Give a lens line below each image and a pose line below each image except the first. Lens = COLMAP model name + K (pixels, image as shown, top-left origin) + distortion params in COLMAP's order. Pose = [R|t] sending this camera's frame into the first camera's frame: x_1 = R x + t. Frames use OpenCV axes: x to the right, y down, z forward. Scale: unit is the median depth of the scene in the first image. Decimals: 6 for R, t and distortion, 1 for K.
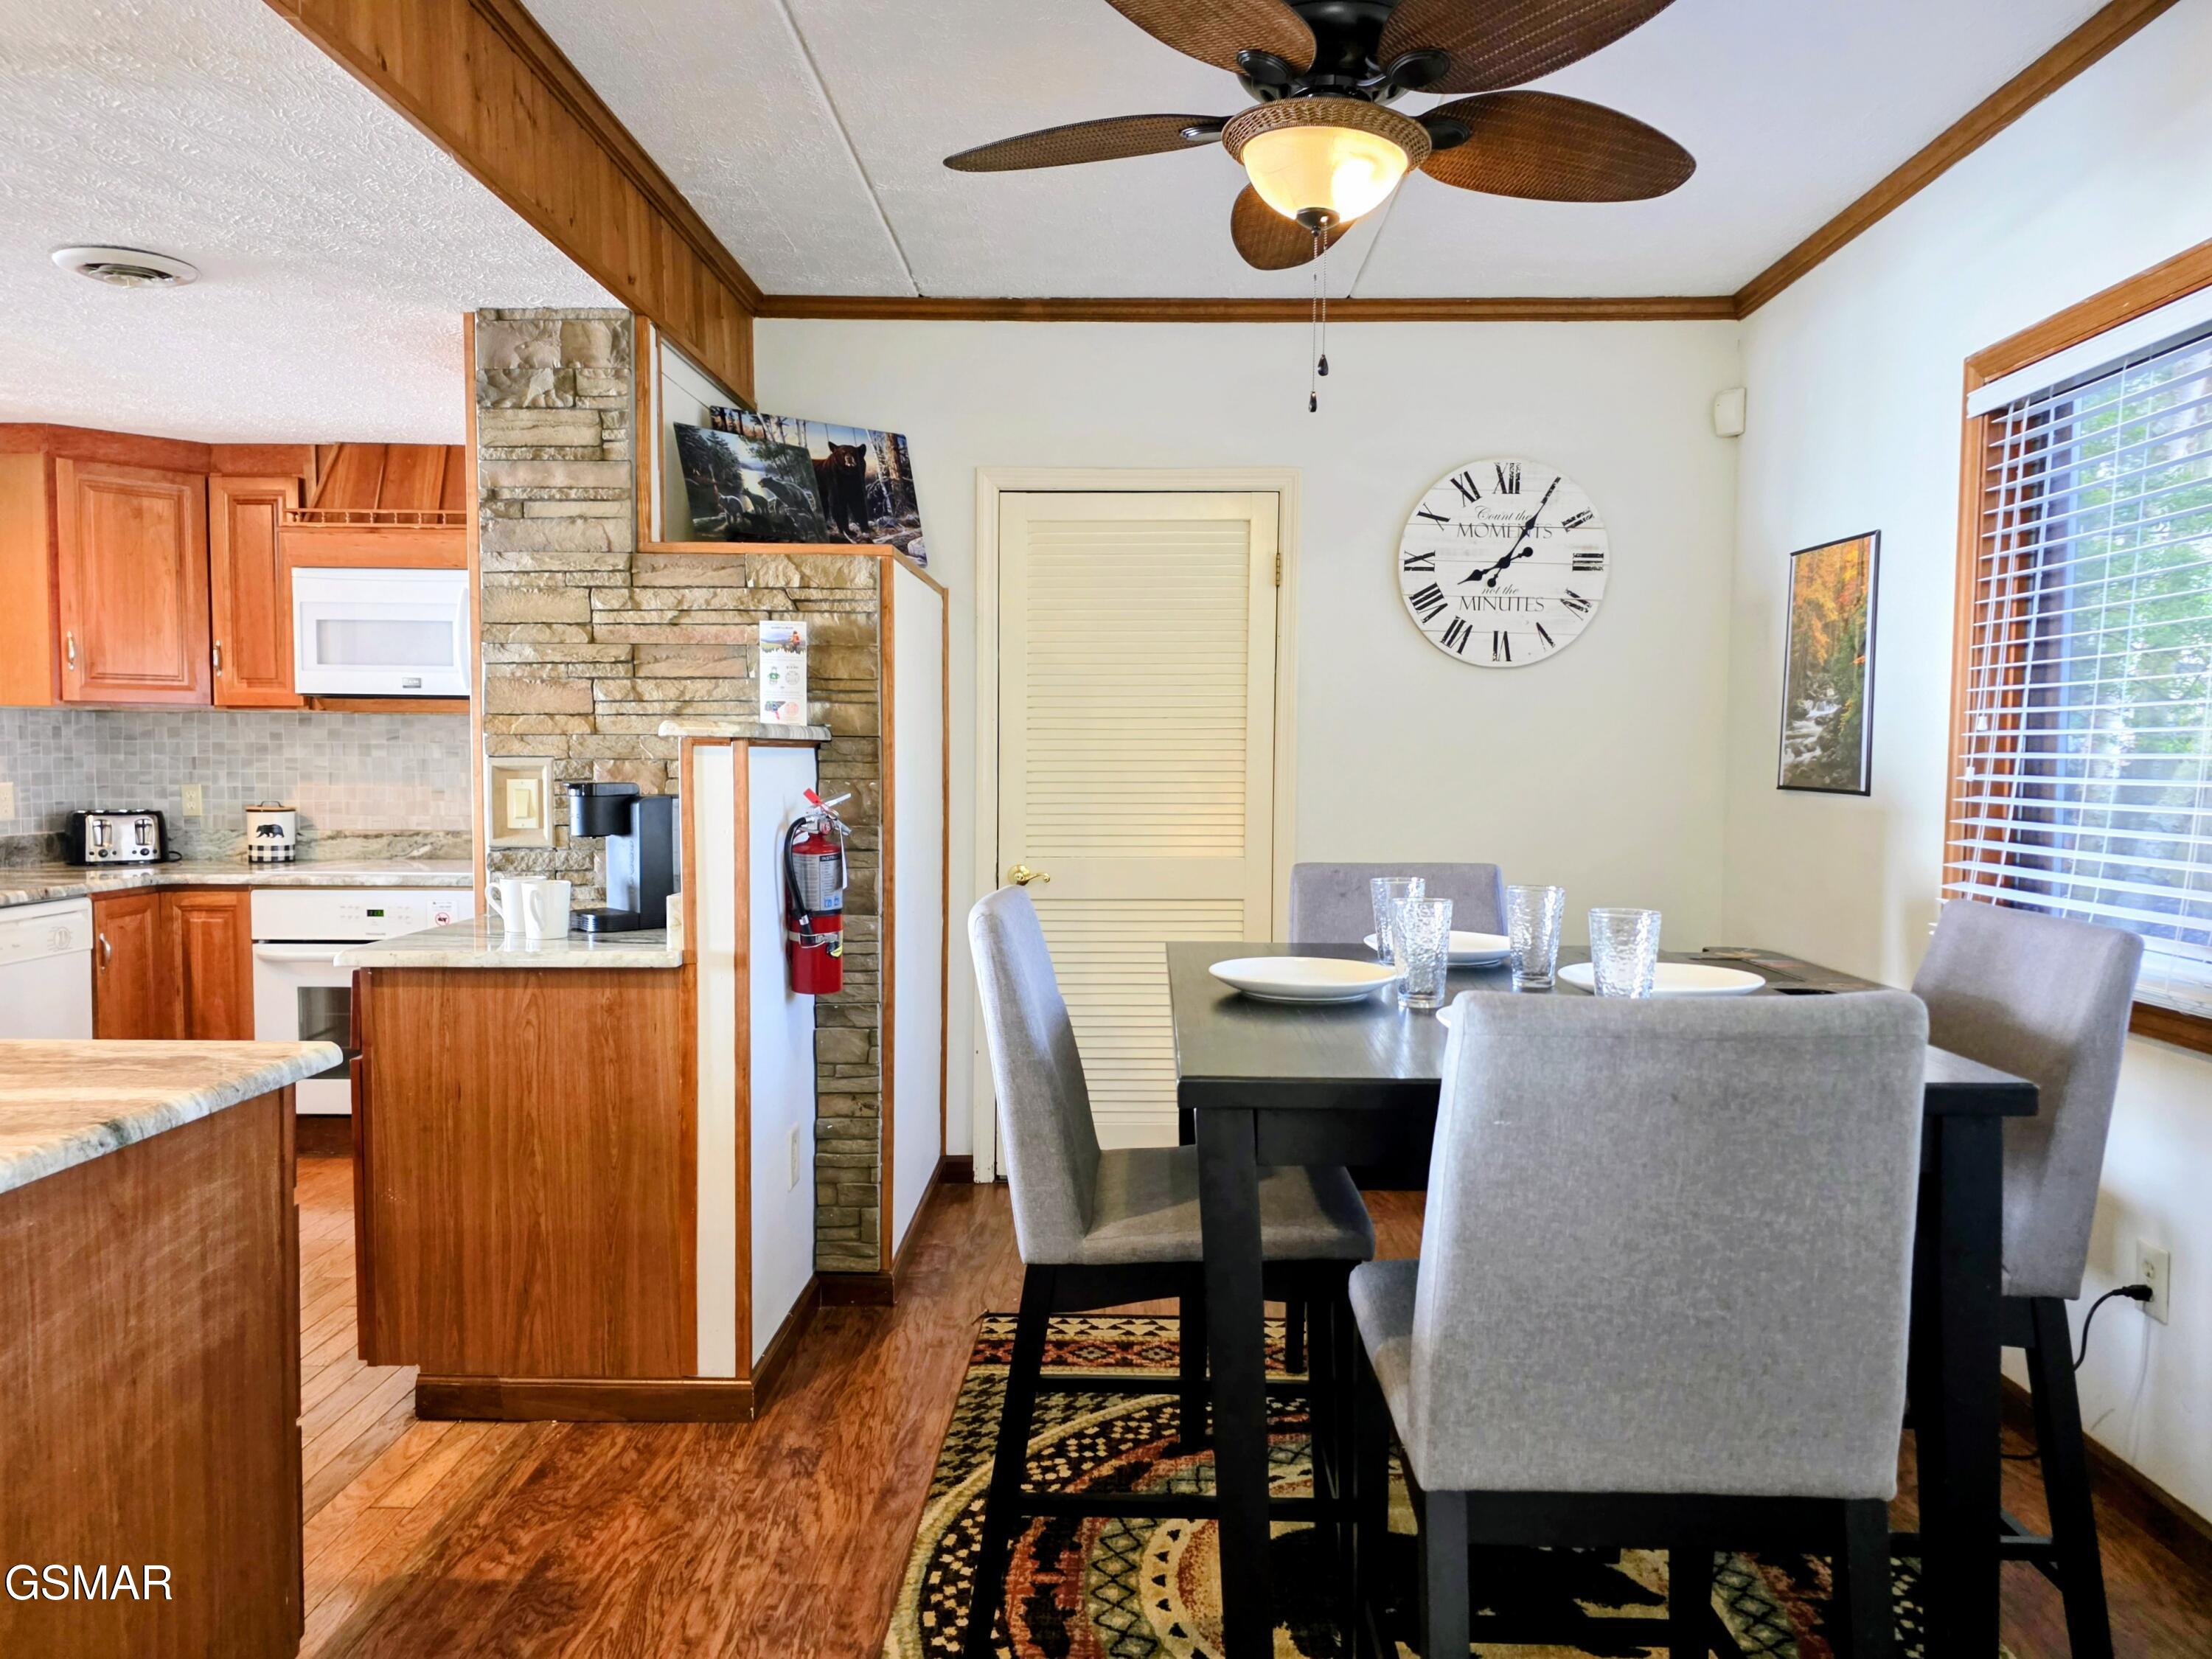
lens RADIAL K [[1499.8, 0, 1121.8], [0, 1499.8, 827.7], [0, 0, 1]] dist [0.041675, -0.025989]
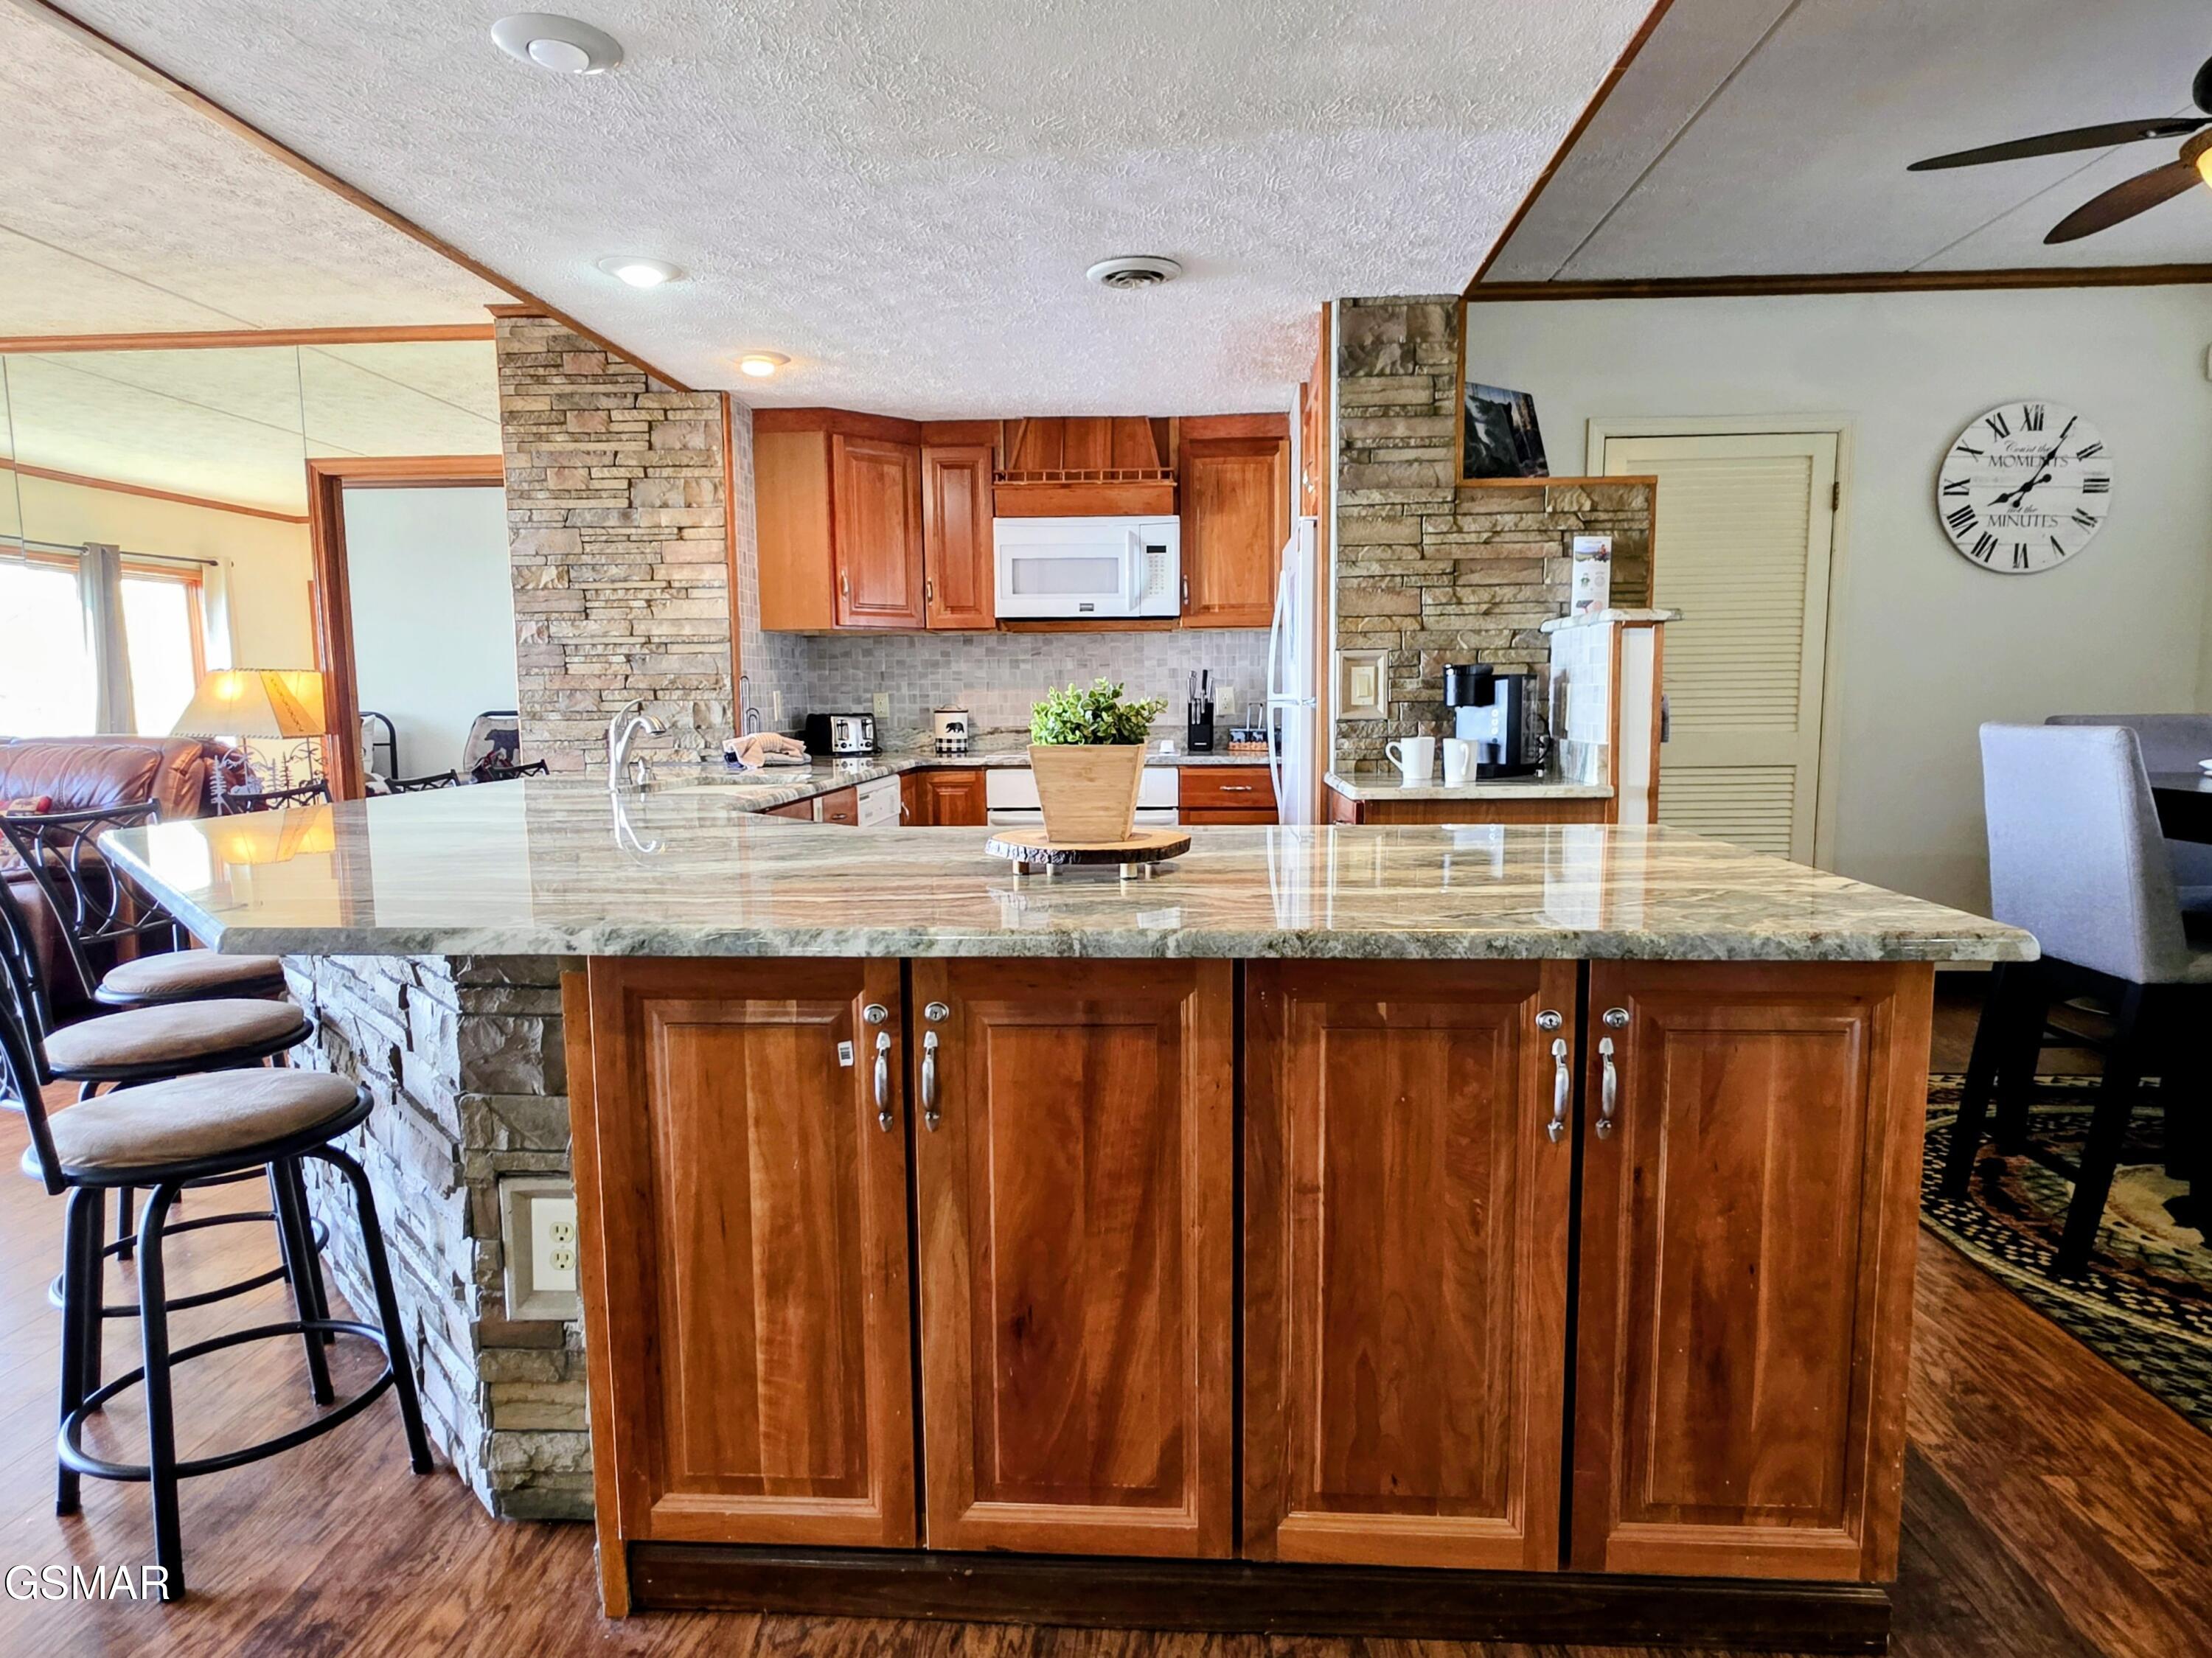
lens RADIAL K [[1275.8, 0, 1119.9], [0, 1275.8, 834.5], [0, 0, 1]] dist [0.005597, -0.004022]
pose [[0.999097, -0.011095, -0.041004, -0.528511], [0.013608, 0.998012, 0.061536, 0.039110], [0.040240, -0.062038, 0.997262, -0.107668]]
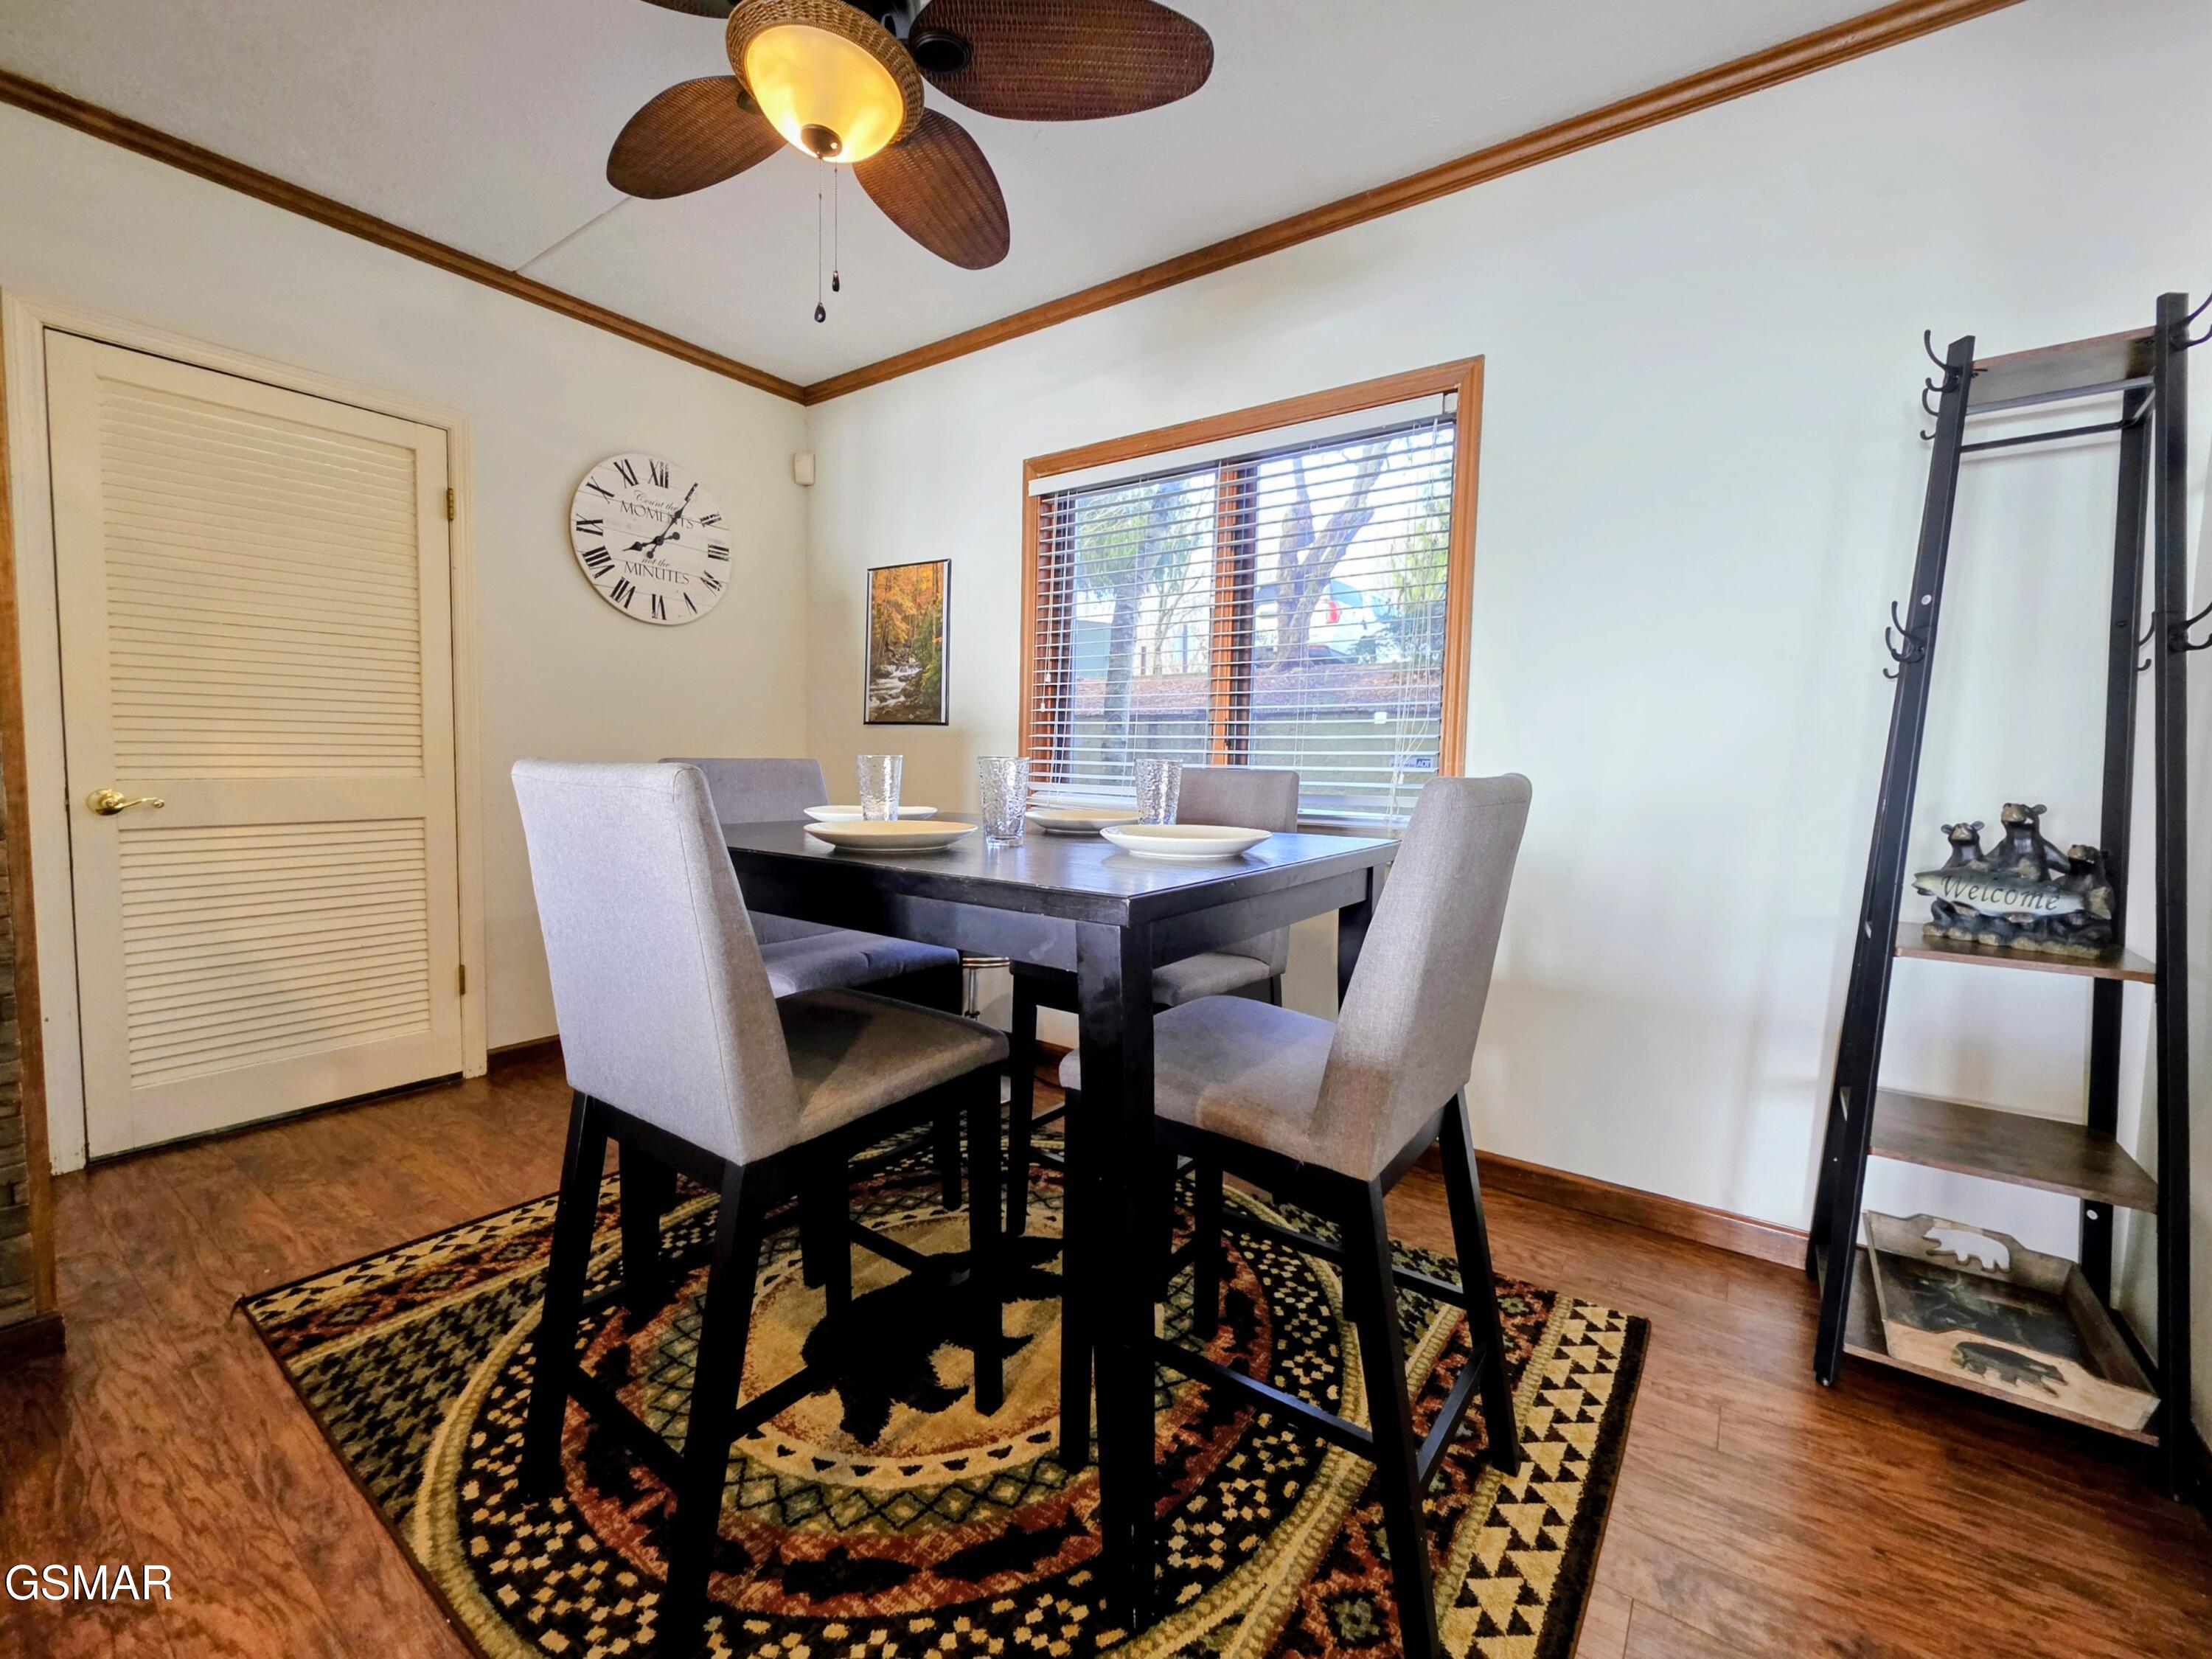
lens RADIAL K [[915.9, 0, 1109.6], [0, 915.9, 824.8], [0, 0, 1]] dist [0.000762, -0.000671]
pose [[0.569522, -0.054072, 0.820196, -0.206725], [0.022766, 0.998489, 0.050018, 0.038663], [-0.821661, -0.009814, 0.569892, 0.289973]]
